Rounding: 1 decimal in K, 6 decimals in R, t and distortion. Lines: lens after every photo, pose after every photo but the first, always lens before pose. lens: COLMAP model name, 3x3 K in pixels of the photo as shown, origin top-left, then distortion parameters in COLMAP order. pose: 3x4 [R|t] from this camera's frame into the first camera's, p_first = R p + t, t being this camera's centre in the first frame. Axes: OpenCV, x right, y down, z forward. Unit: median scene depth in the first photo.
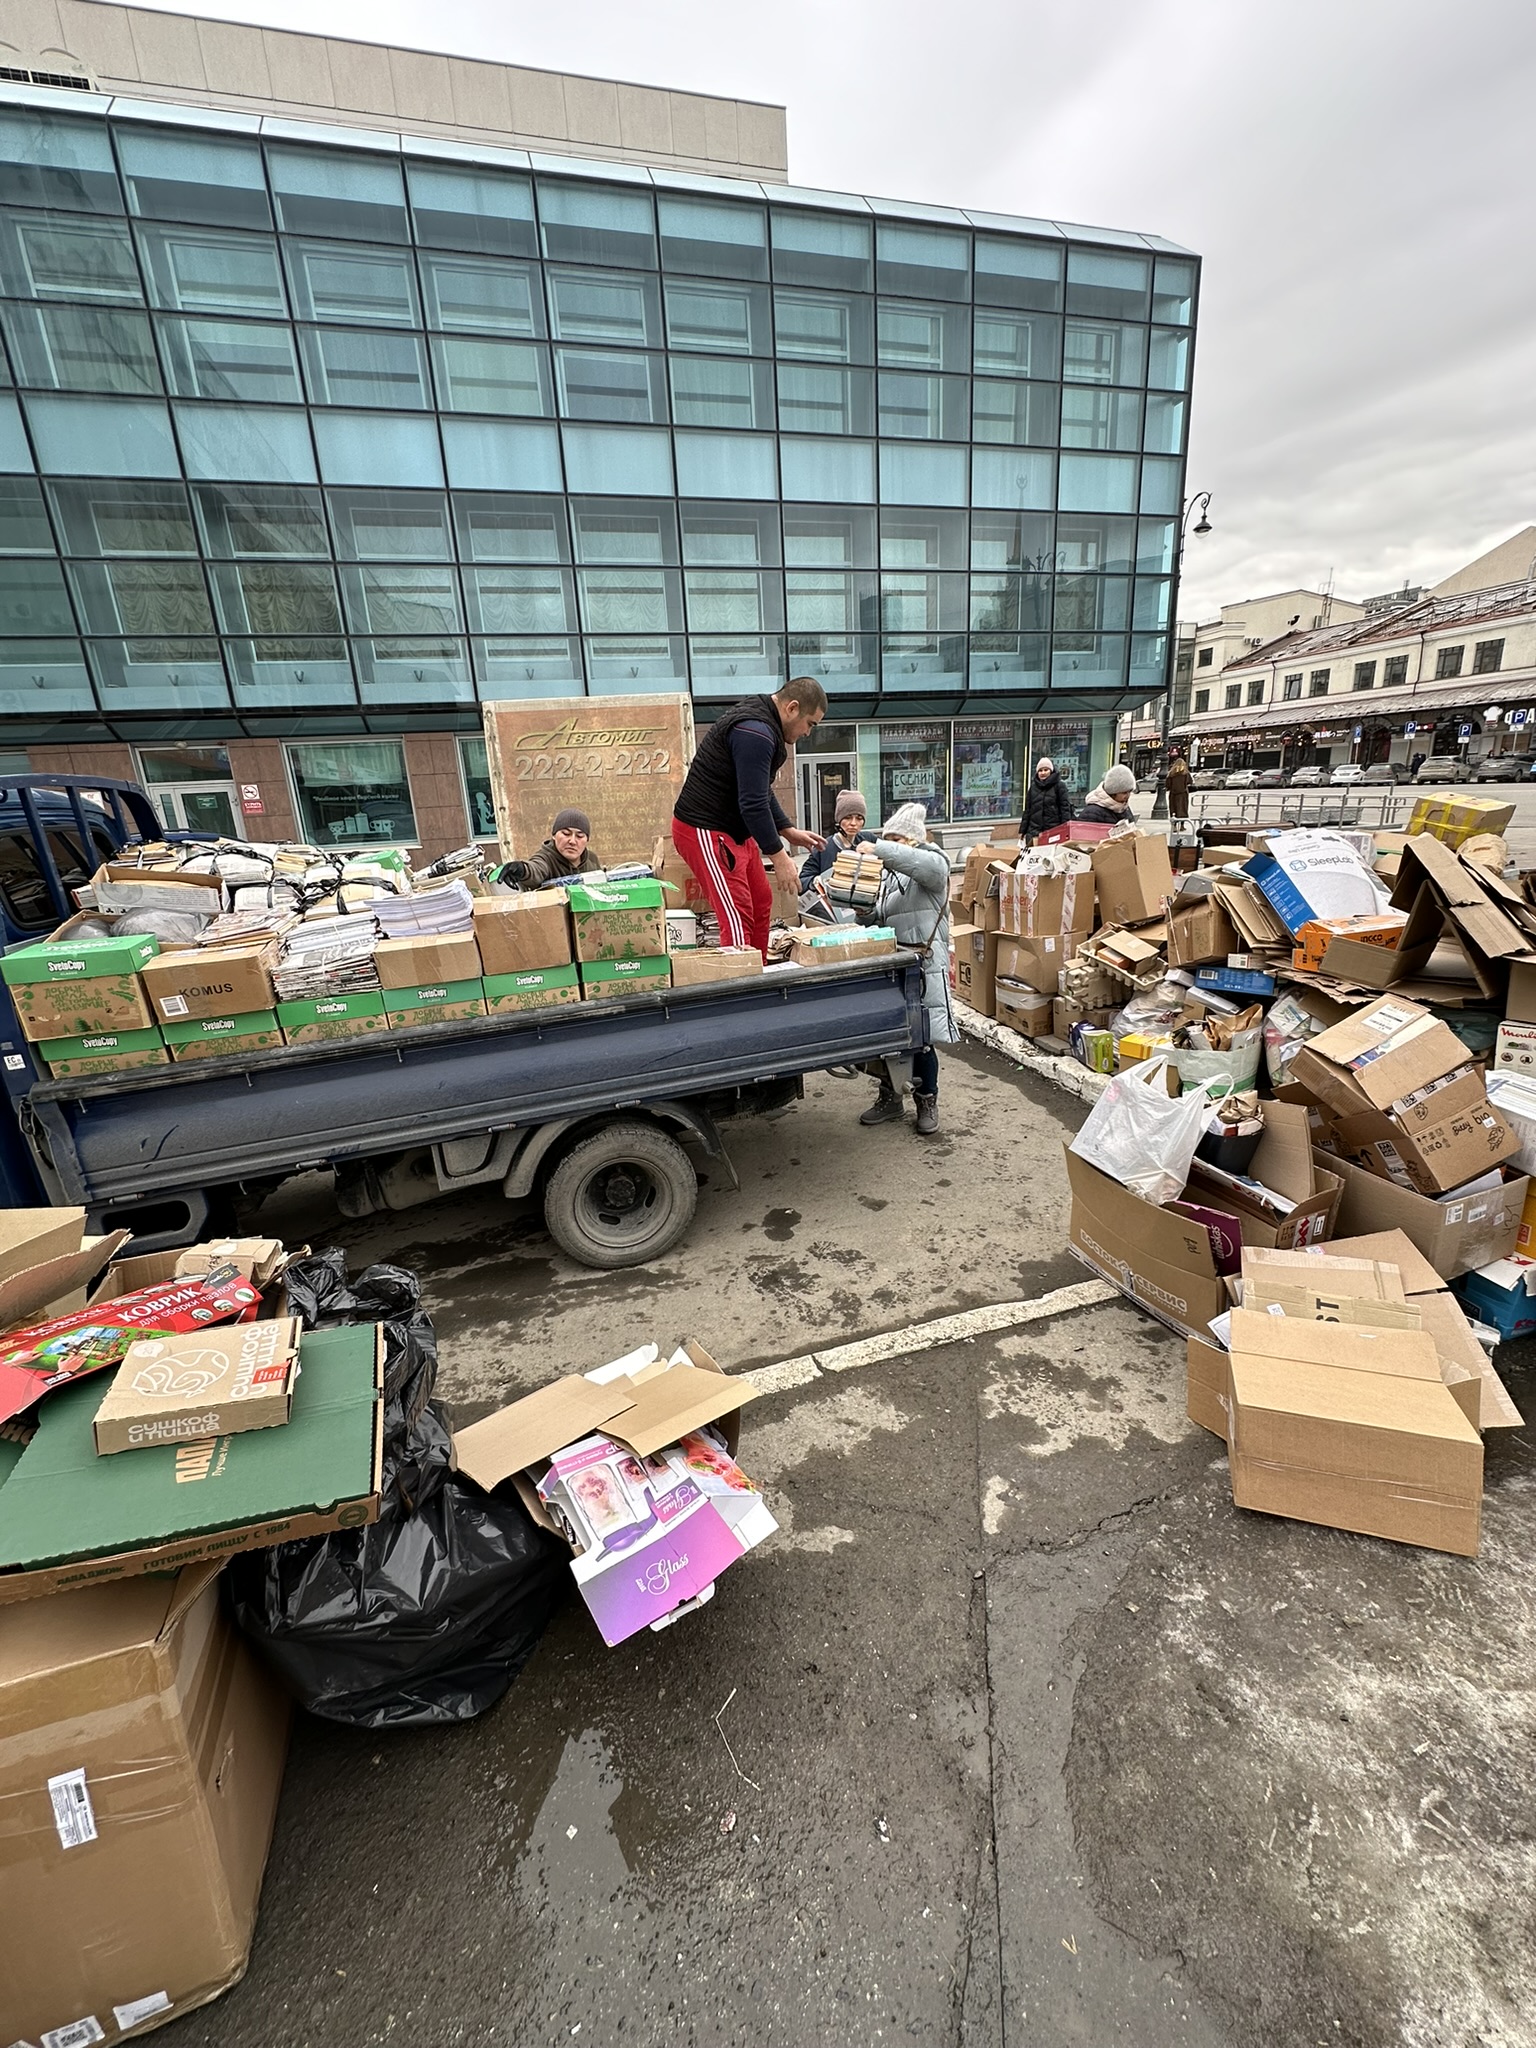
lens RADIAL K [[815.0, 0, 769.6], [0, 815.0, 1022.8], [0, 0, 1]] dist [-0.003579, 0.000625]
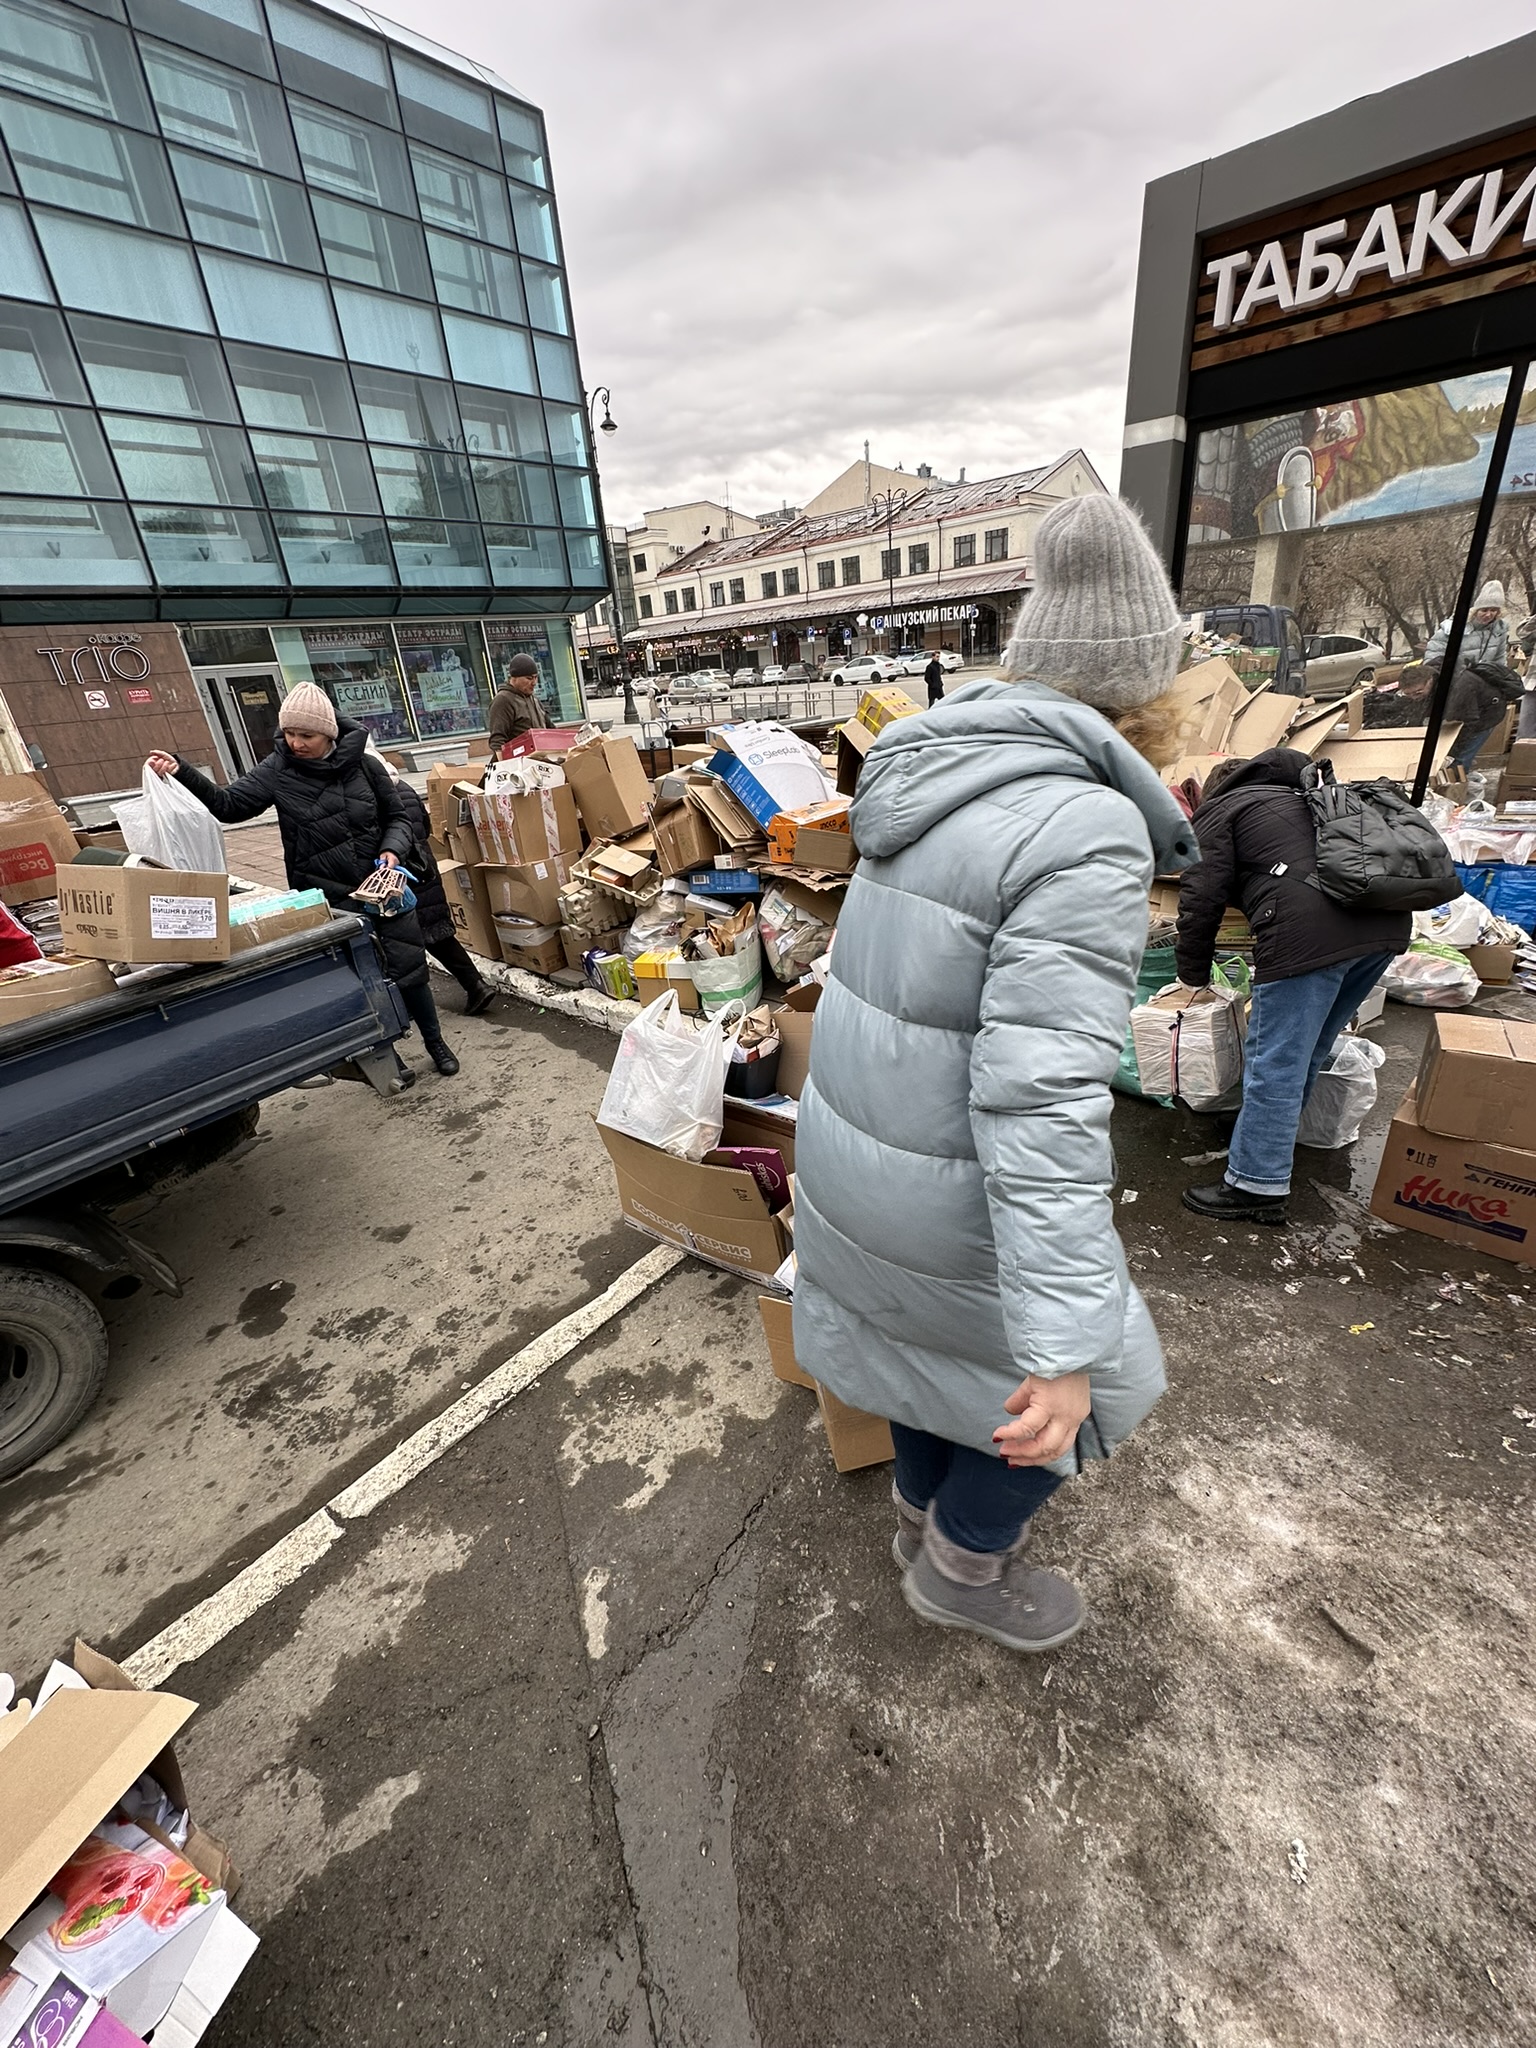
lens RADIAL K [[815.1, 0, 769.6], [0, 815.1, 1023.1], [0, 0, 1]] dist [-0.002938, 0.000412]
pose [[0.829245, -0.243572, 0.503016, 0.061649], [0.193334, 0.969486, 0.150727, -0.020367], [-0.524380, -0.027739, 0.851032, 0.099252]]
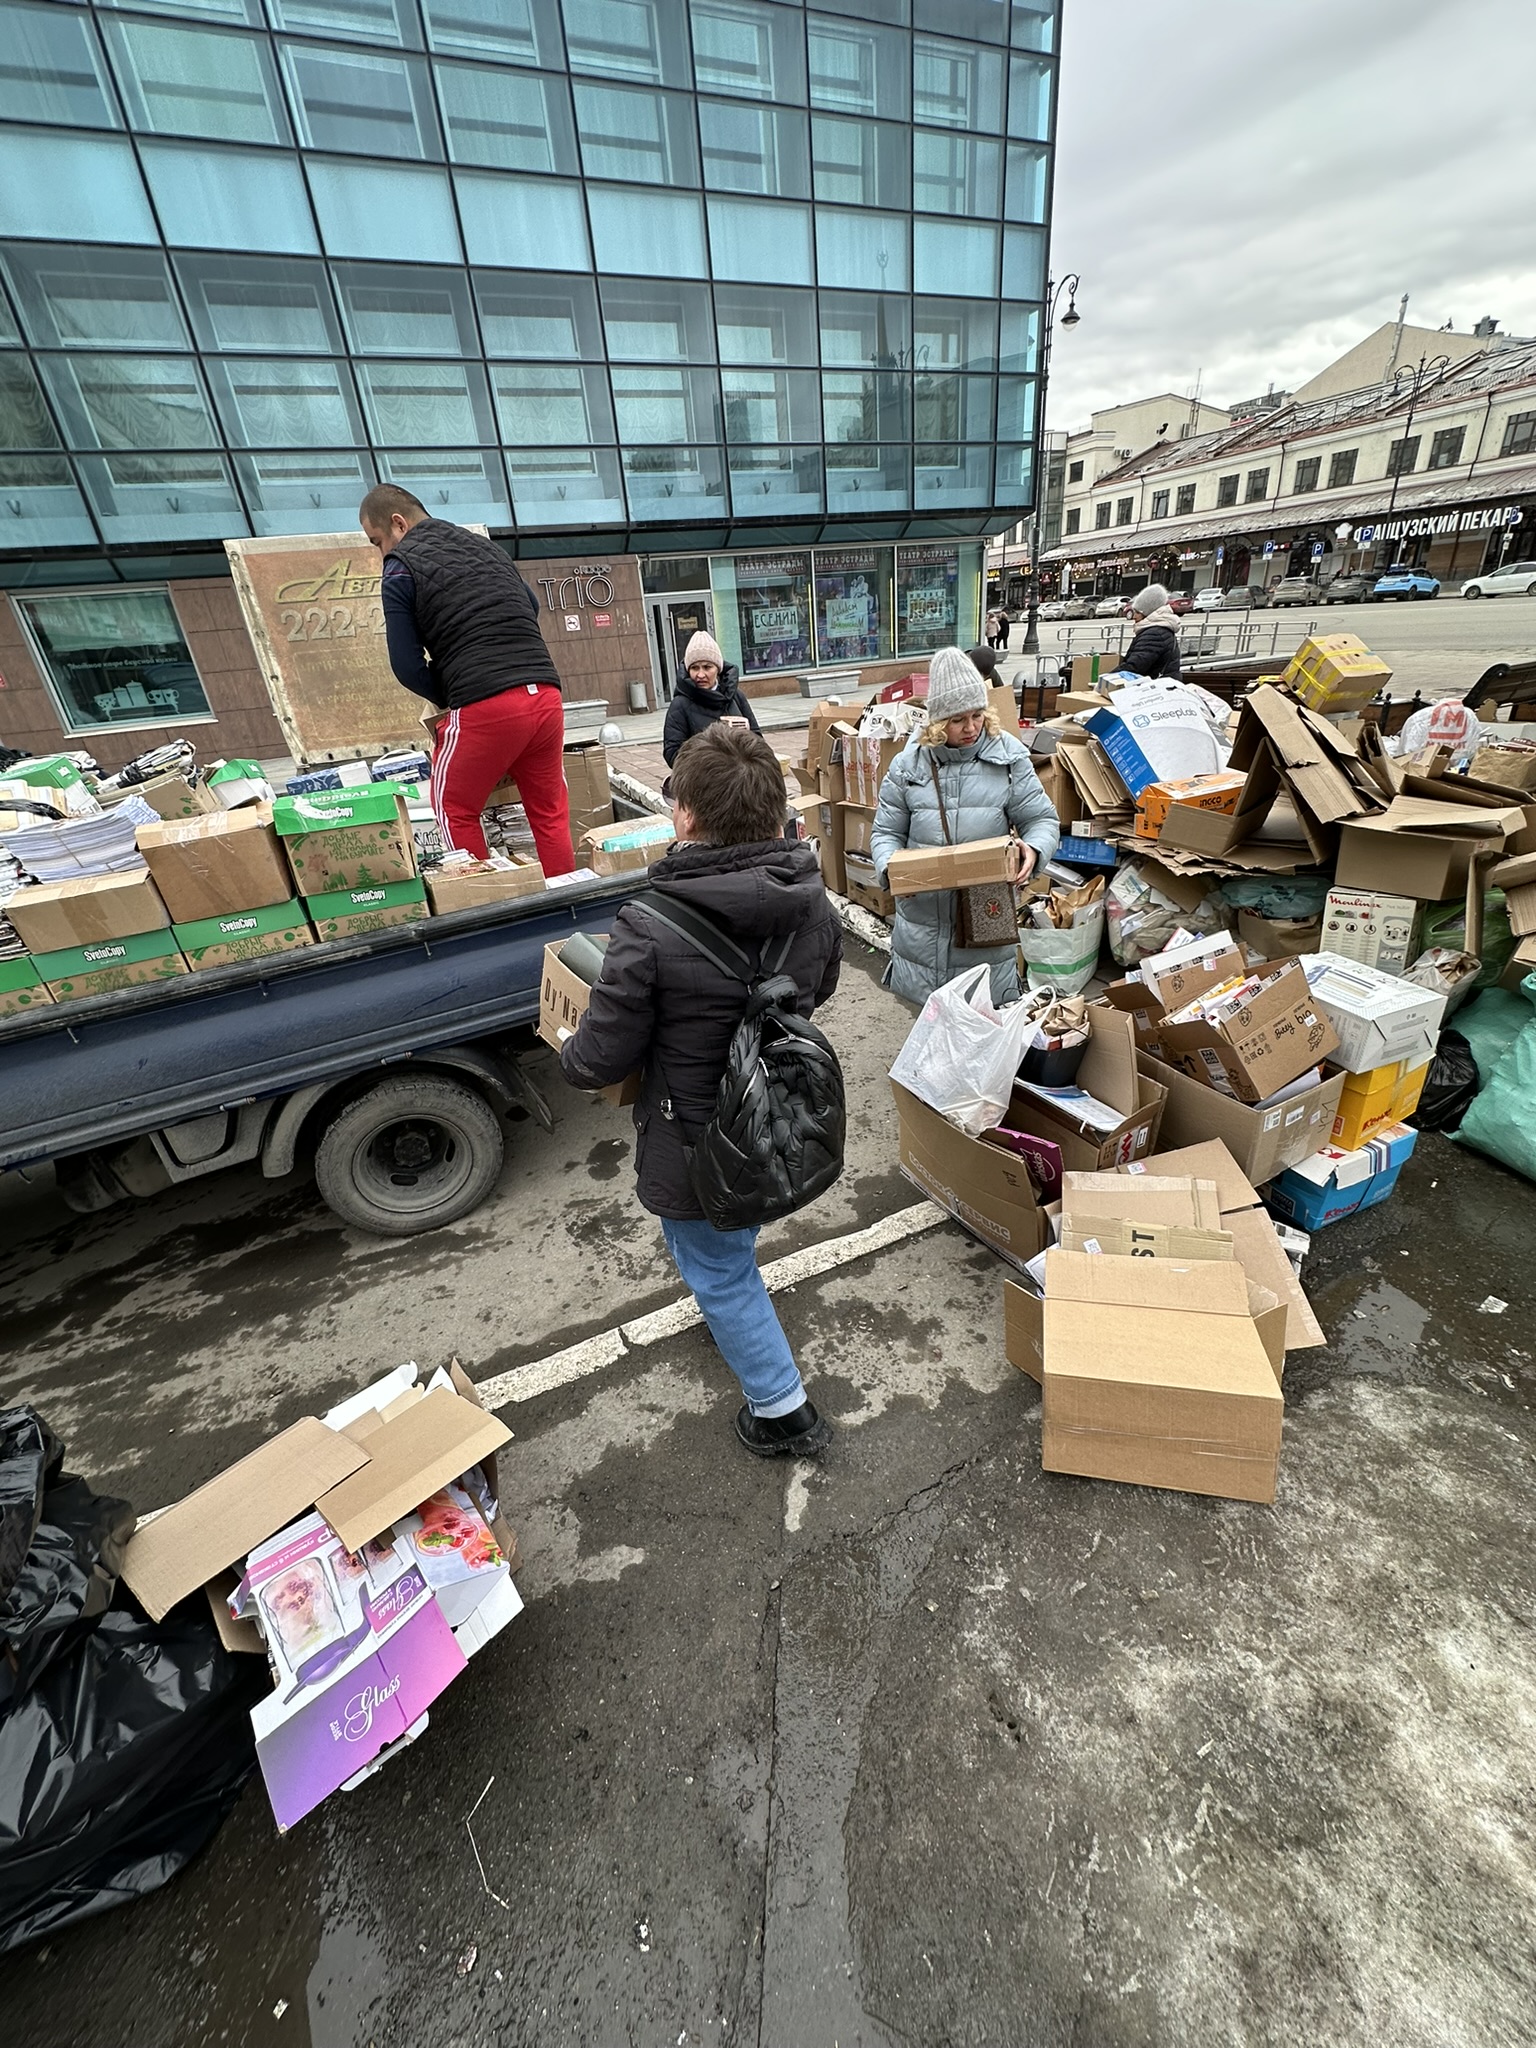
lens RADIAL K [[815.0, 0, 769.6], [0, 815.0, 1022.8], [0, 0, 1]] dist [-0.003579, 0.000625]
pose [[0.988624, -0.089602, 0.120805, 0.071077], [0.067782, 0.982416, 0.173965, -0.036624], [-0.134269, -0.163798, 0.977314, 0.076248]]
